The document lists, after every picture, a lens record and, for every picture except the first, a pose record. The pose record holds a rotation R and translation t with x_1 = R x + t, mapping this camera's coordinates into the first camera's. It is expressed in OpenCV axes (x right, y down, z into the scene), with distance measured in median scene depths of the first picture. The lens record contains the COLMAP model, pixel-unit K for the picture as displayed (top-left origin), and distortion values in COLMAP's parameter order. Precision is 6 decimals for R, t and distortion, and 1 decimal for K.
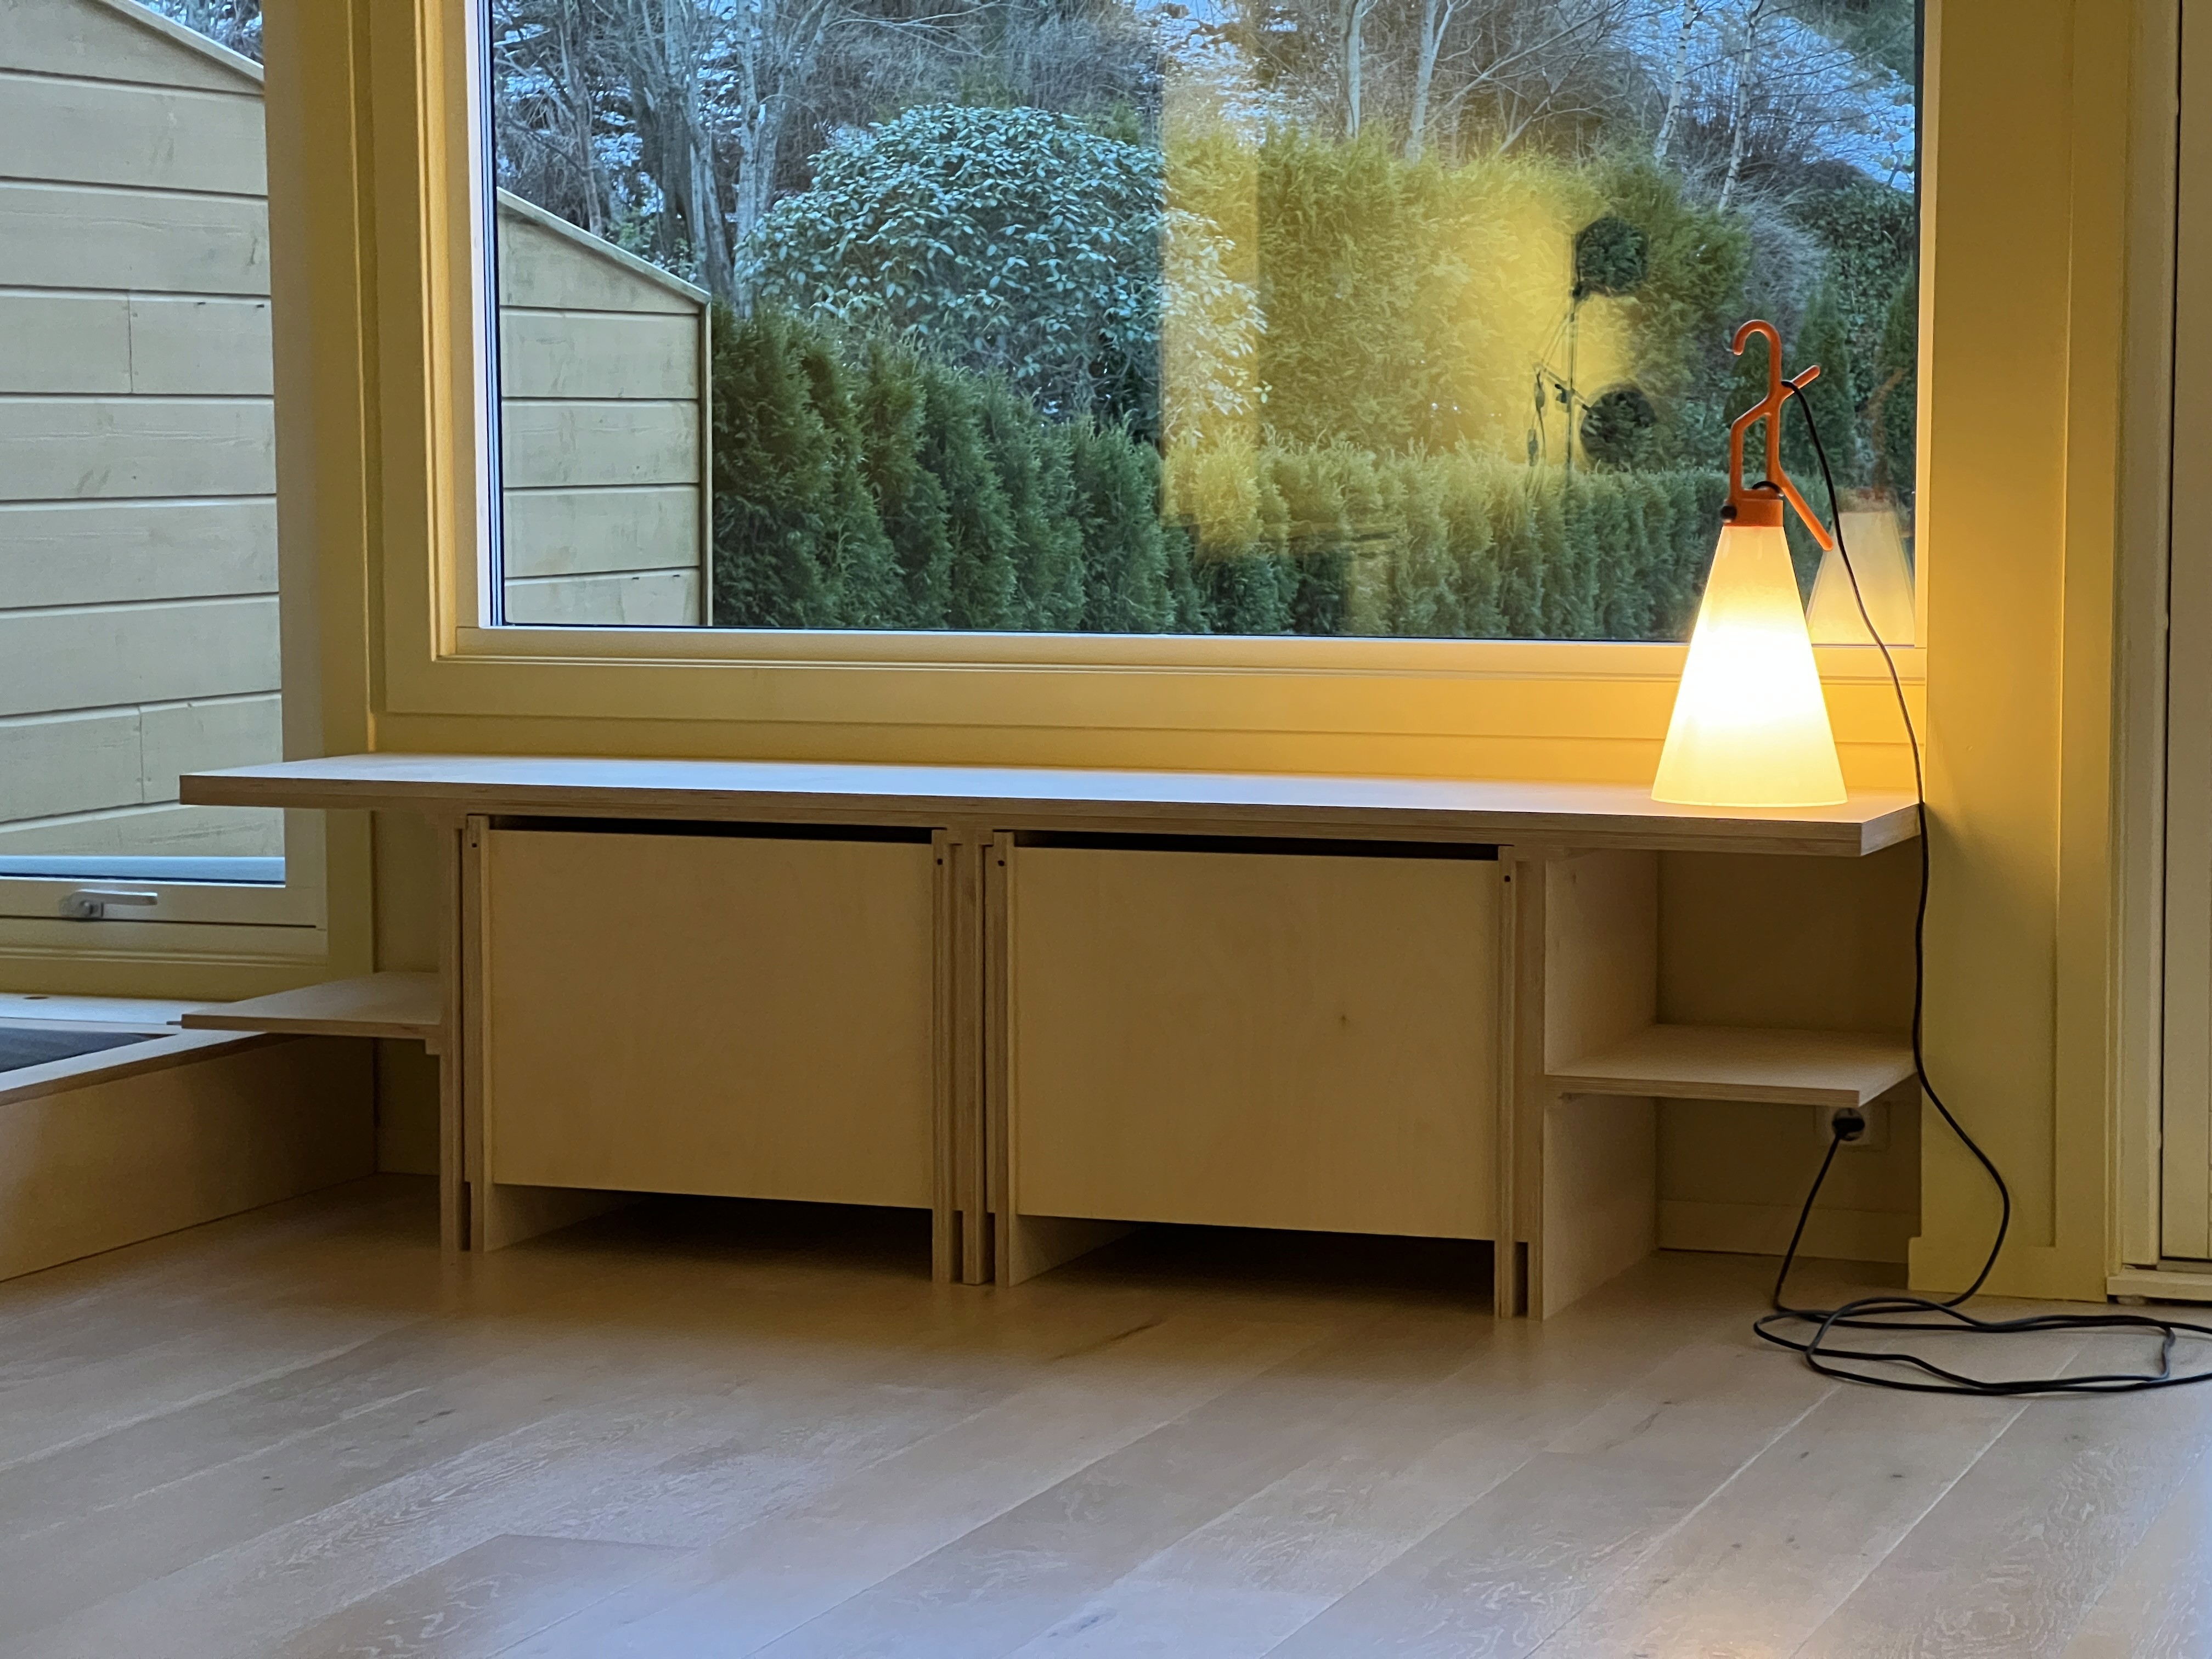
lens RADIAL K [[4895.7, 0, 1108.0], [0, 4895.7, 827.1], [0, 0, 1]] dist [0.208044, 0.000000]
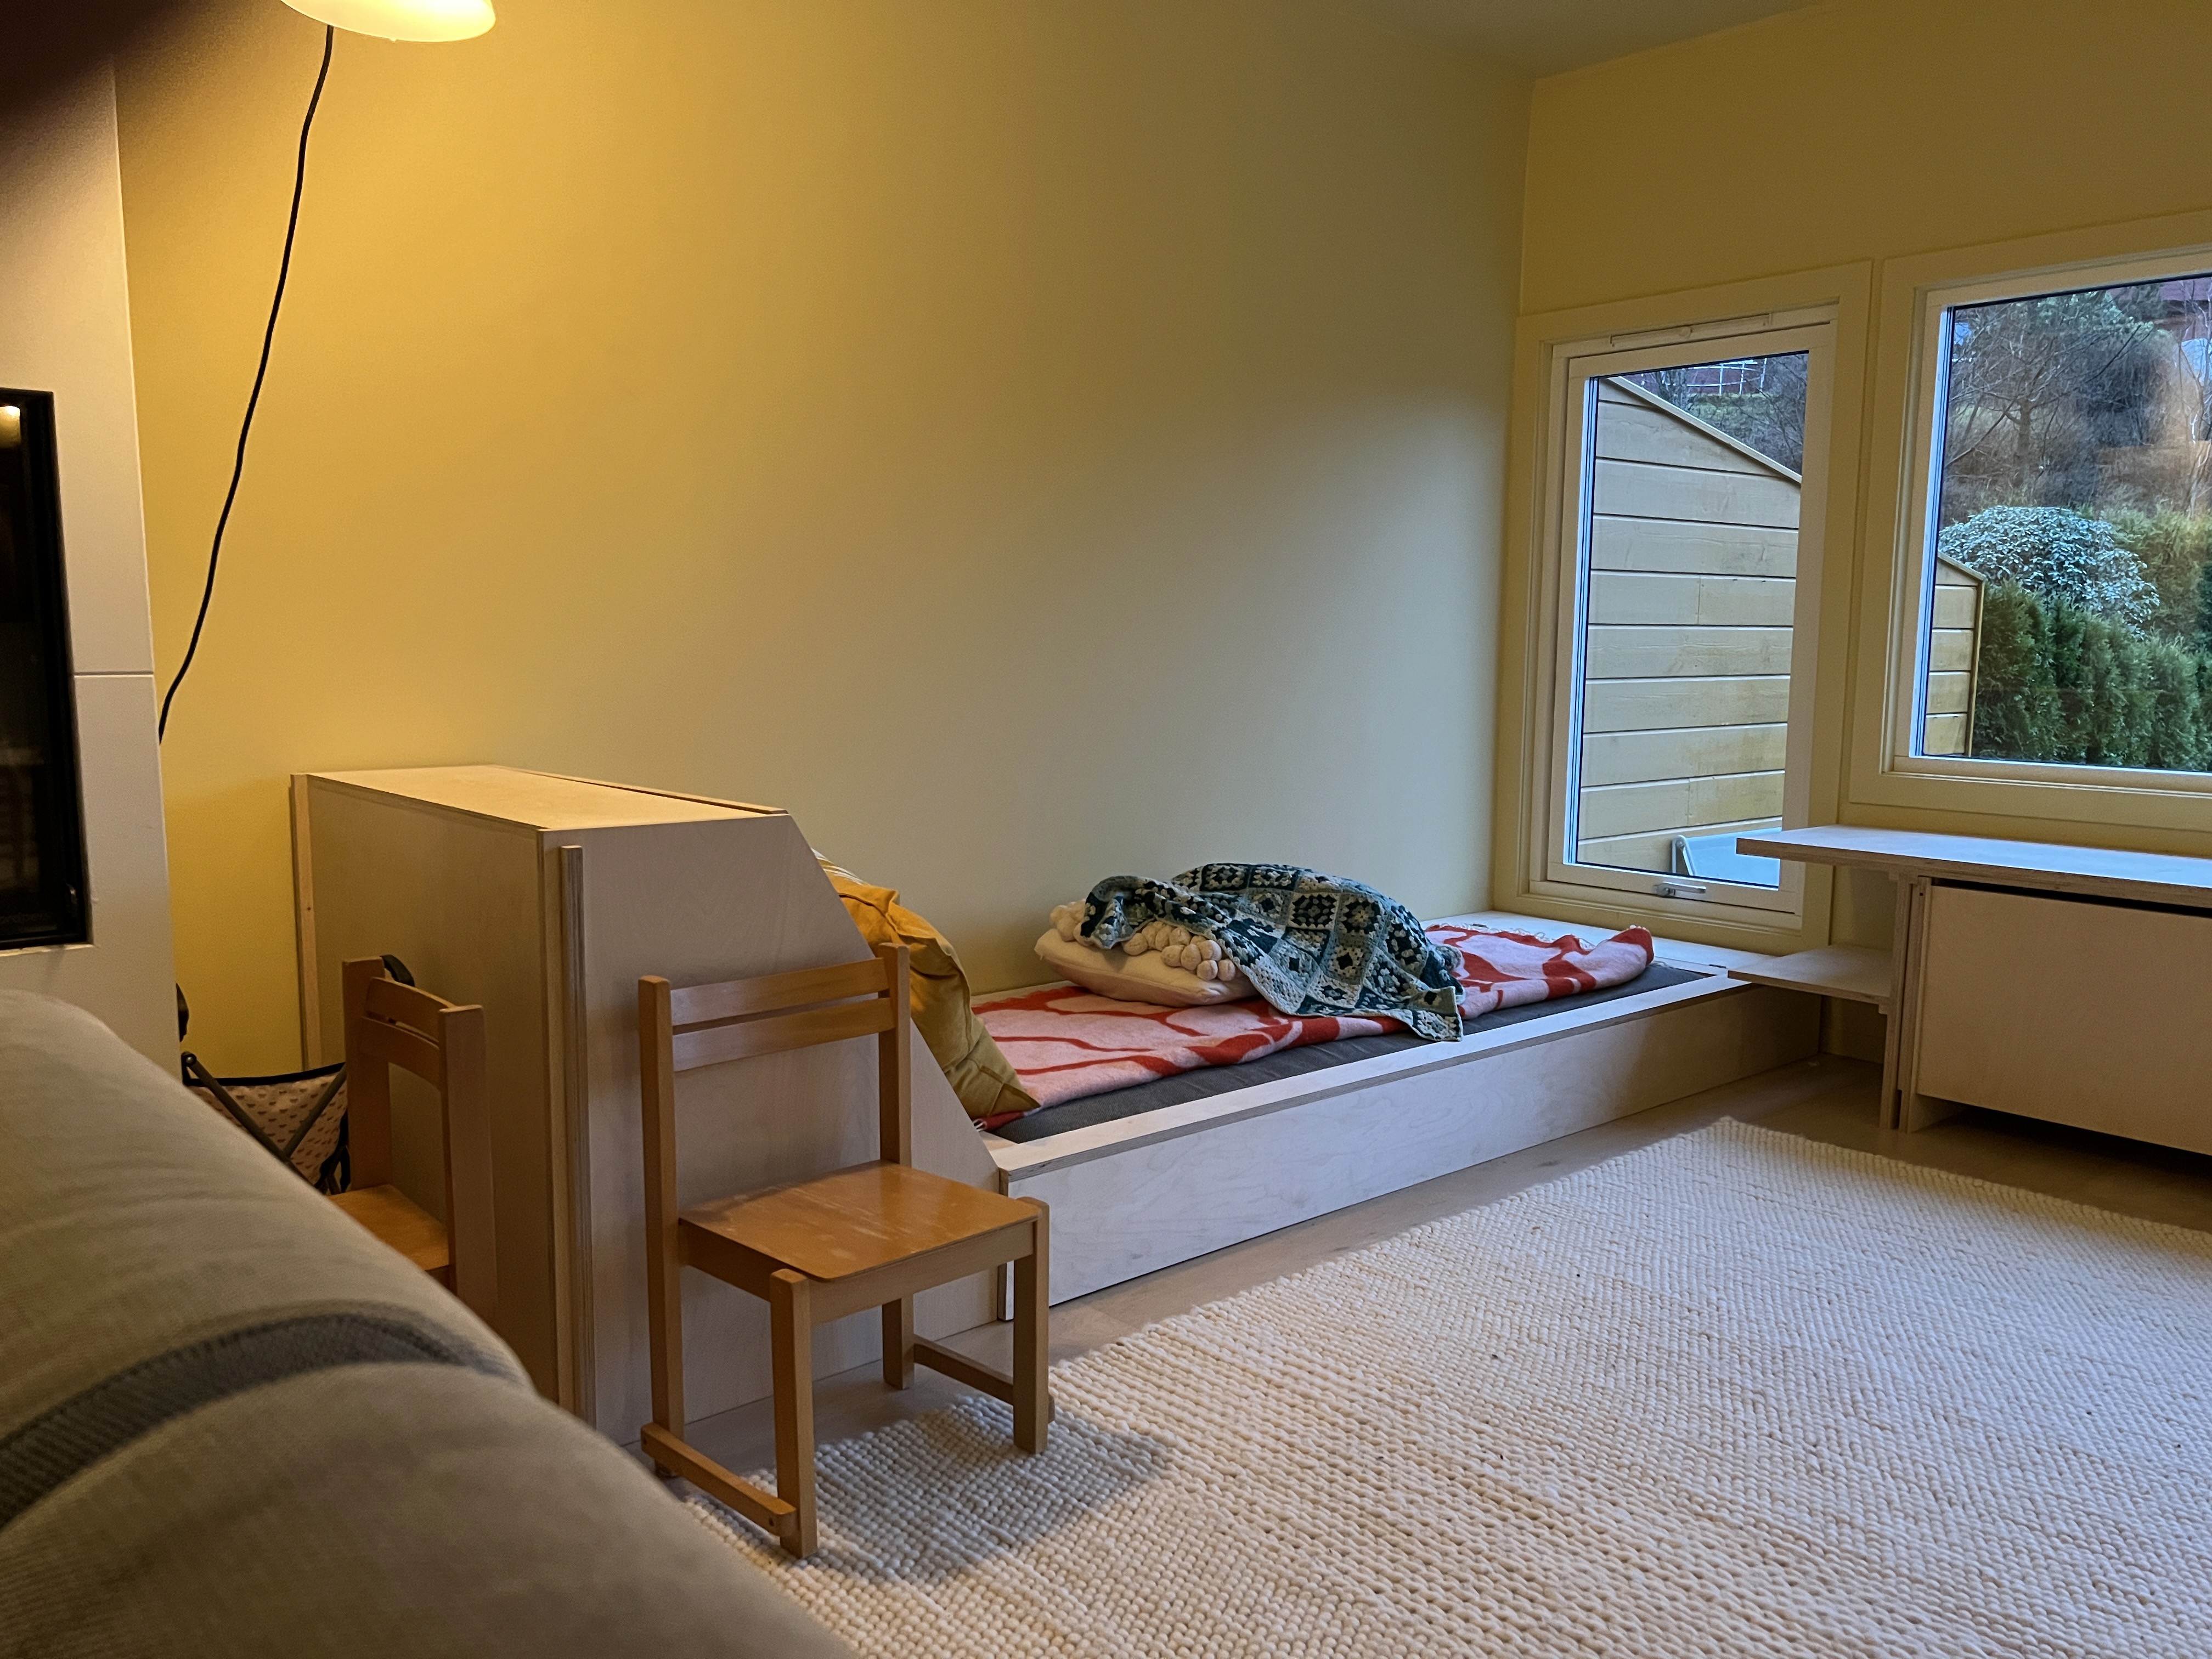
lens RADIAL K [[1693.9, 0, 1109.6], [0, 1693.9, 834.8], [0, 0, 1]] dist [-0.015488, -0.005453]
pose [[0.879424, 0.063128, -0.471835, -0.063954], [-0.046770, 0.997831, 0.046331, -0.018861], [0.473736, -0.018677, 0.880469, 0.228604]]
